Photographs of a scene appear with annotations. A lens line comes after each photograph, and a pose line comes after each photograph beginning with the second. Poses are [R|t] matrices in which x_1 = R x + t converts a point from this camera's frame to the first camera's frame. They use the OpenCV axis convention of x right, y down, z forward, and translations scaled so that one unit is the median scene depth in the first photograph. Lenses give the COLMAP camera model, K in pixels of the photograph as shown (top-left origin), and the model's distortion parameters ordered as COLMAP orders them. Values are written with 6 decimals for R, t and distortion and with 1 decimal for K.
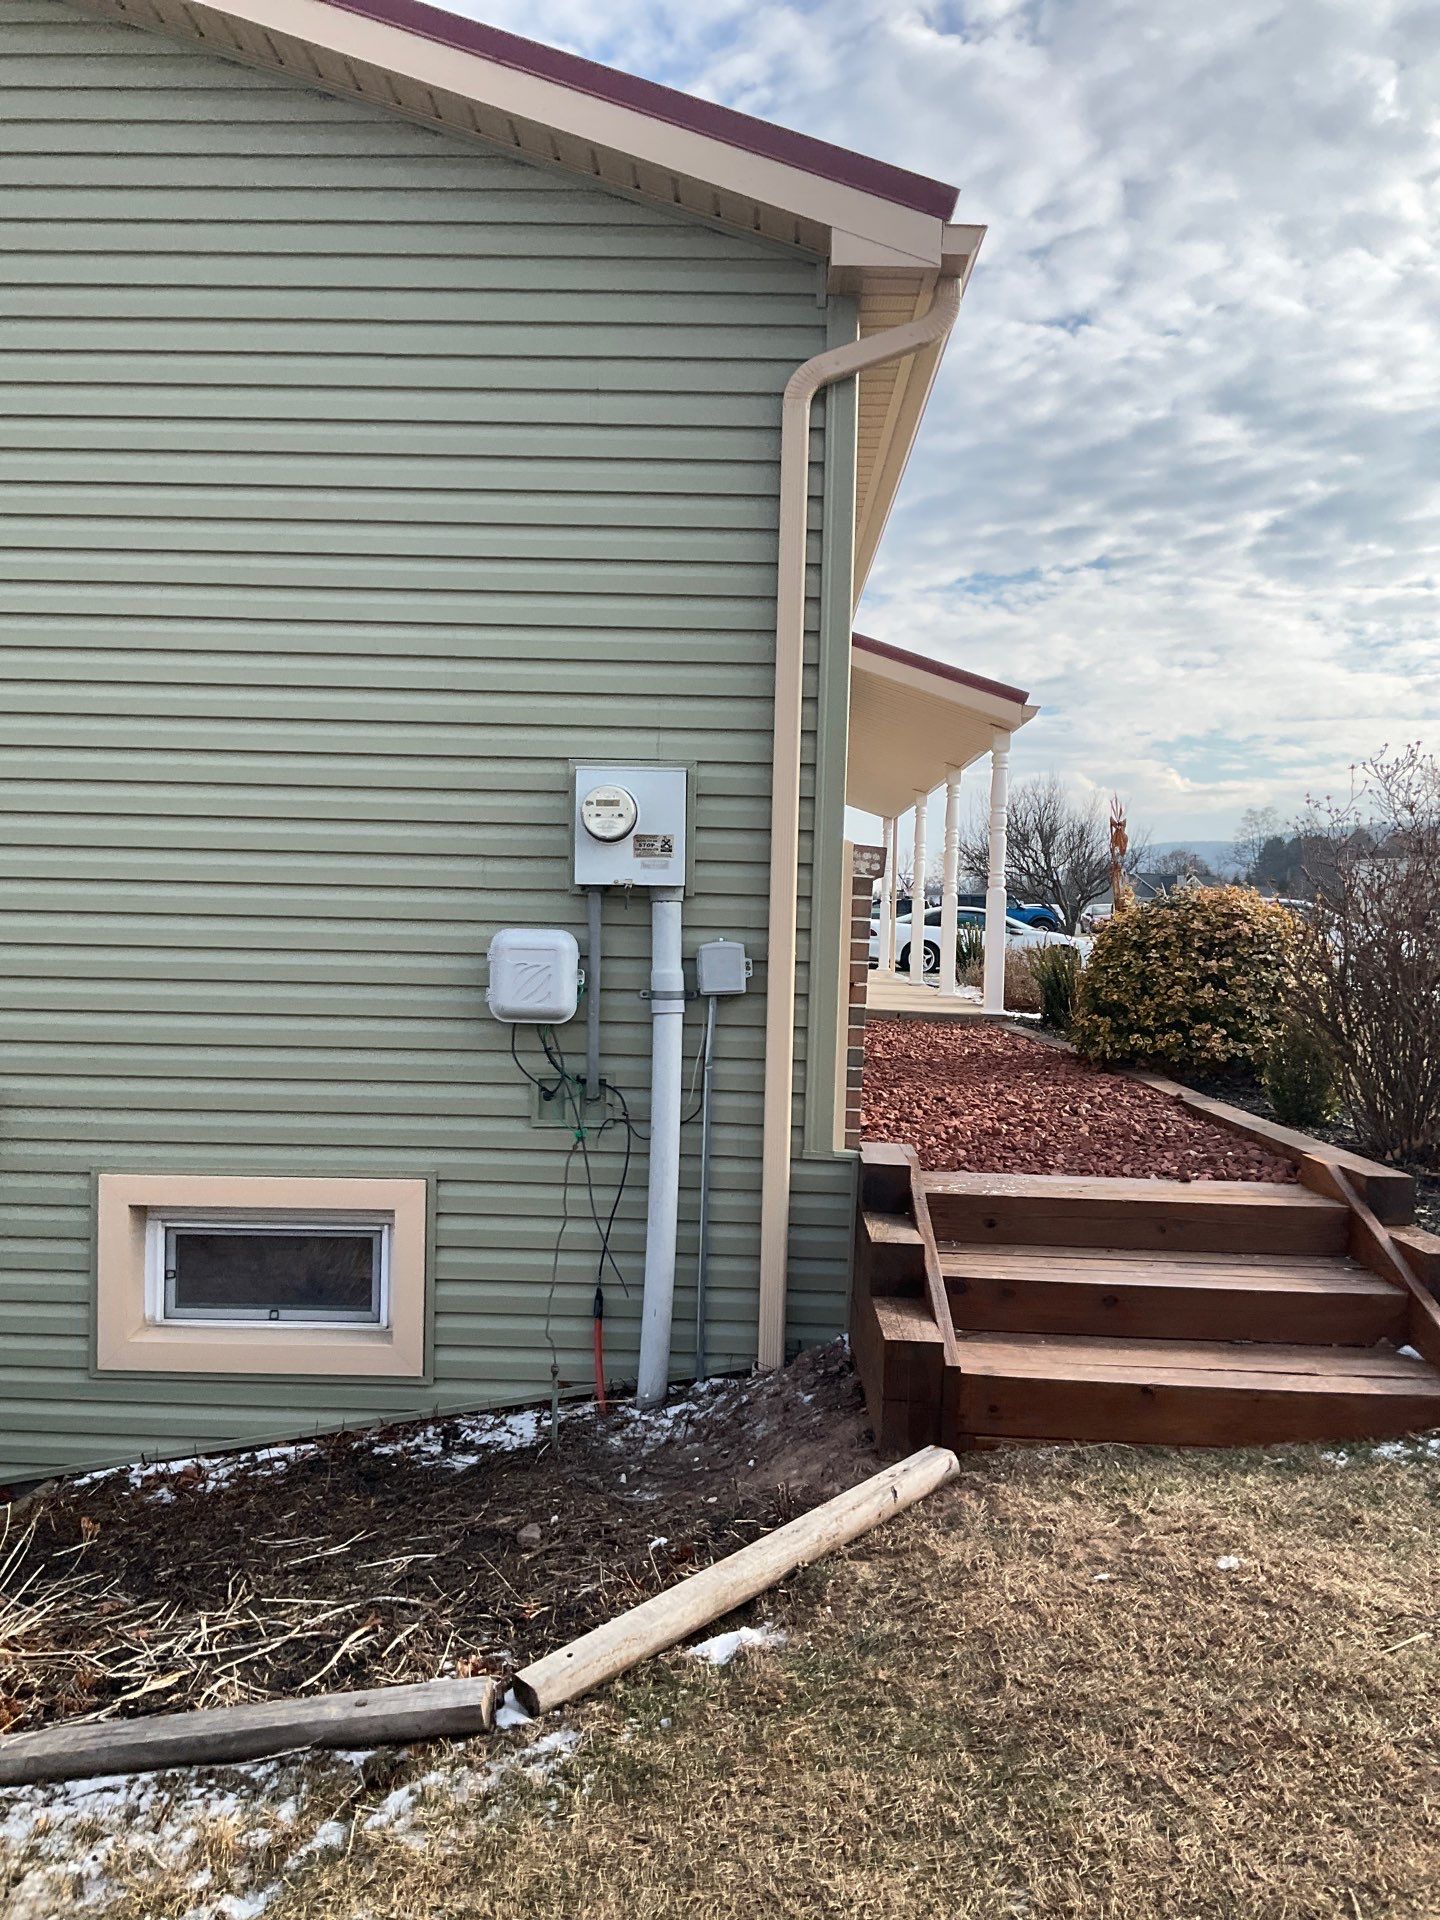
lens RADIAL K [[1491.3, 0, 713.5], [0, 1491.3, 954.9], [0, 0, 1]] dist [0.043395, -0.112465]
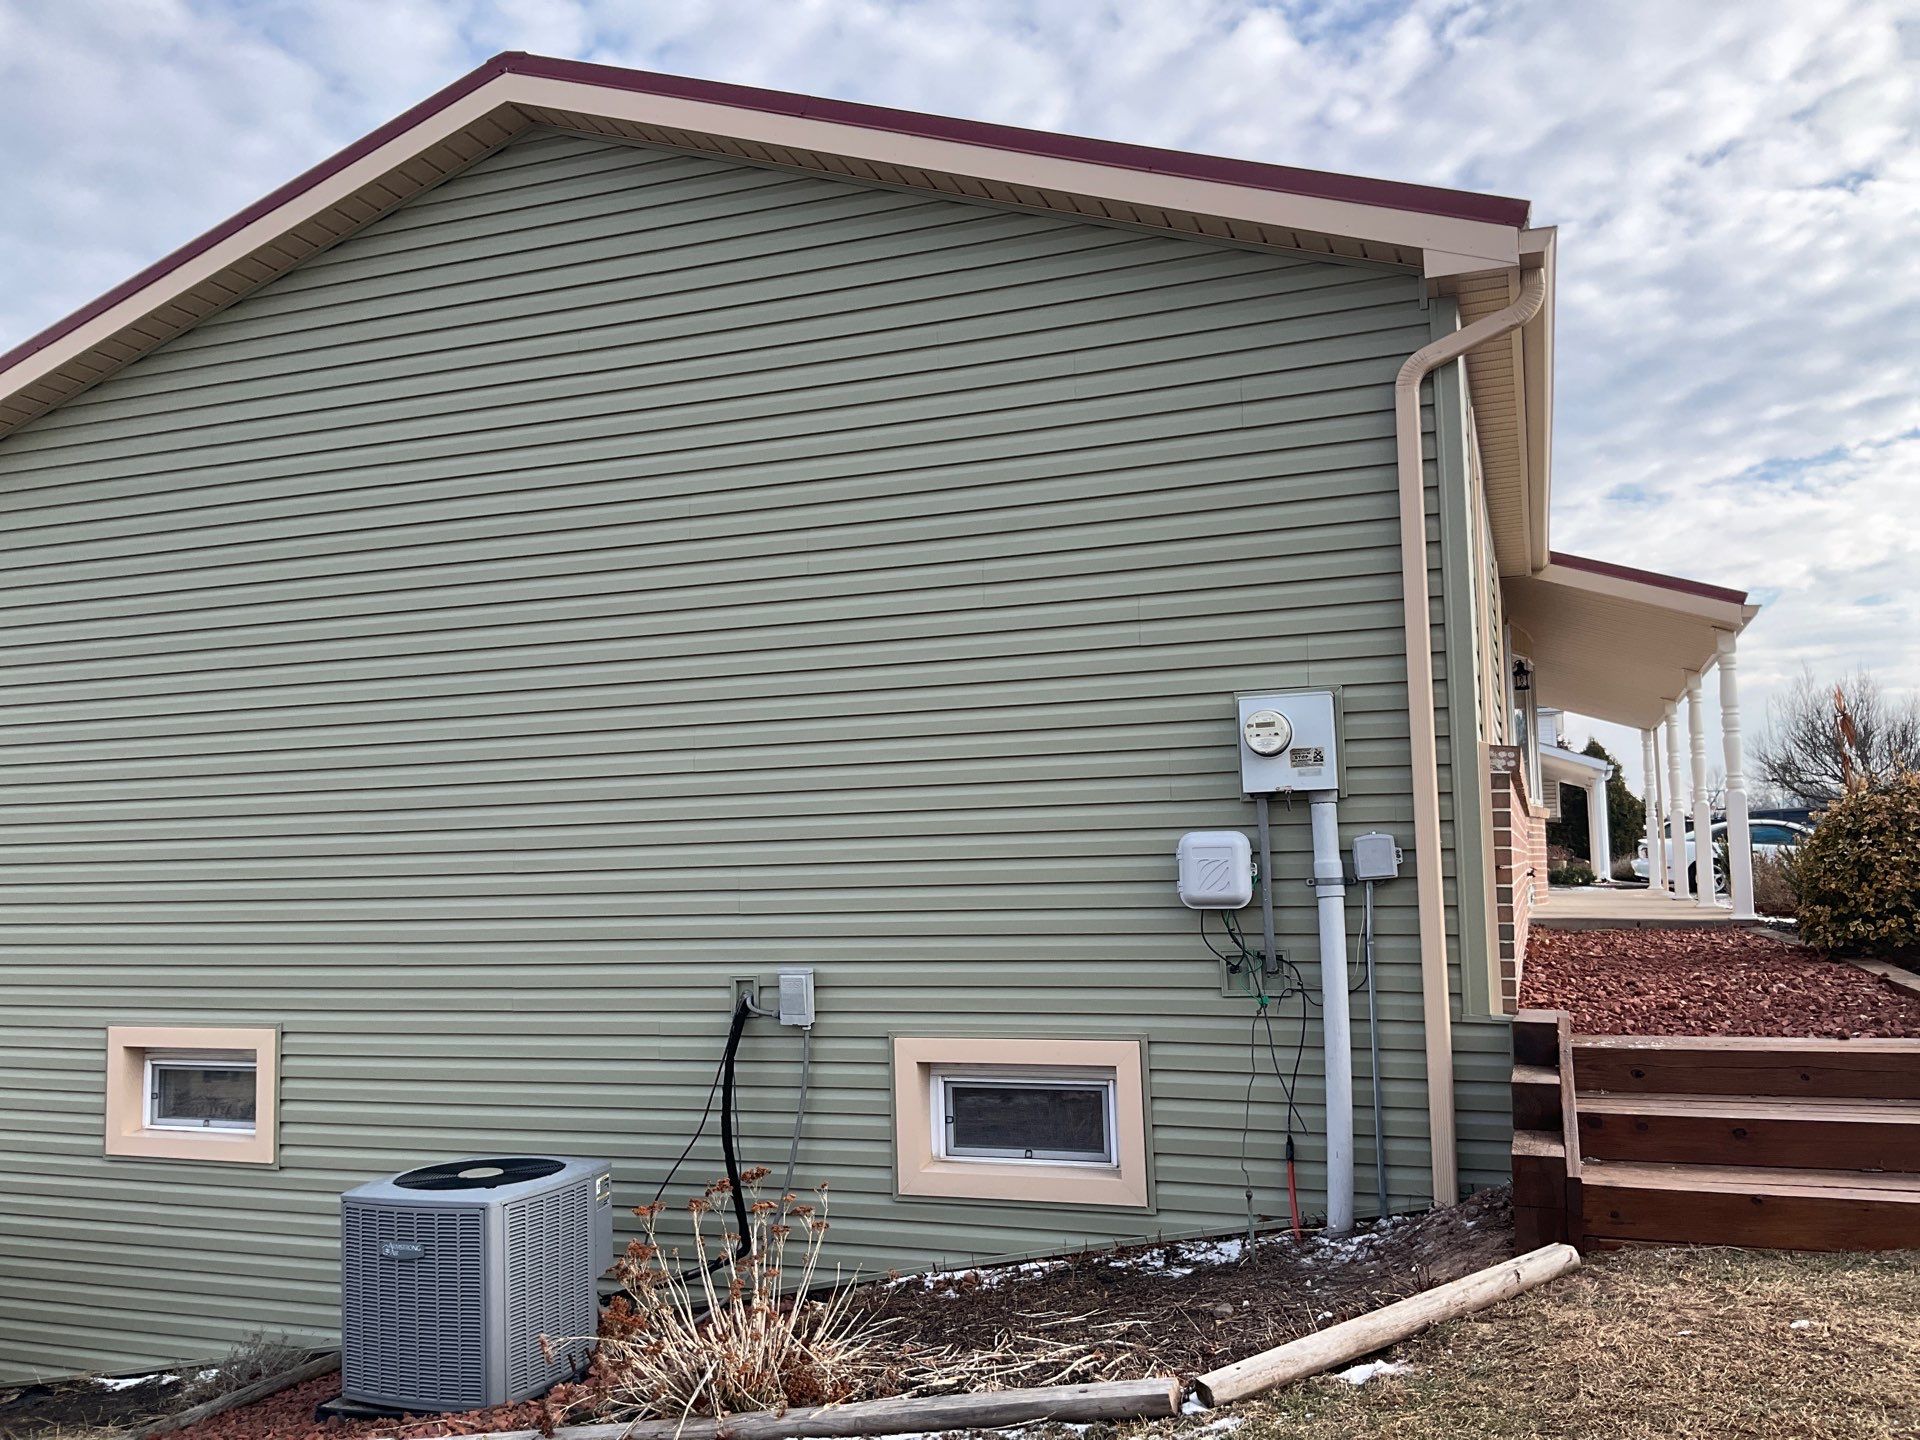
lens RADIAL K [[1491.3, 0, 963.2], [0, 1491.3, 728.3], [0, 0, 1]] dist [0.043395, -0.112465]
pose [[0.941665, -0.076261, -0.327799, 0.094922], [0.037682, 0.991756, -0.122477, 0.040685], [0.334436, 0.102980, 0.936775, -0.231836]]
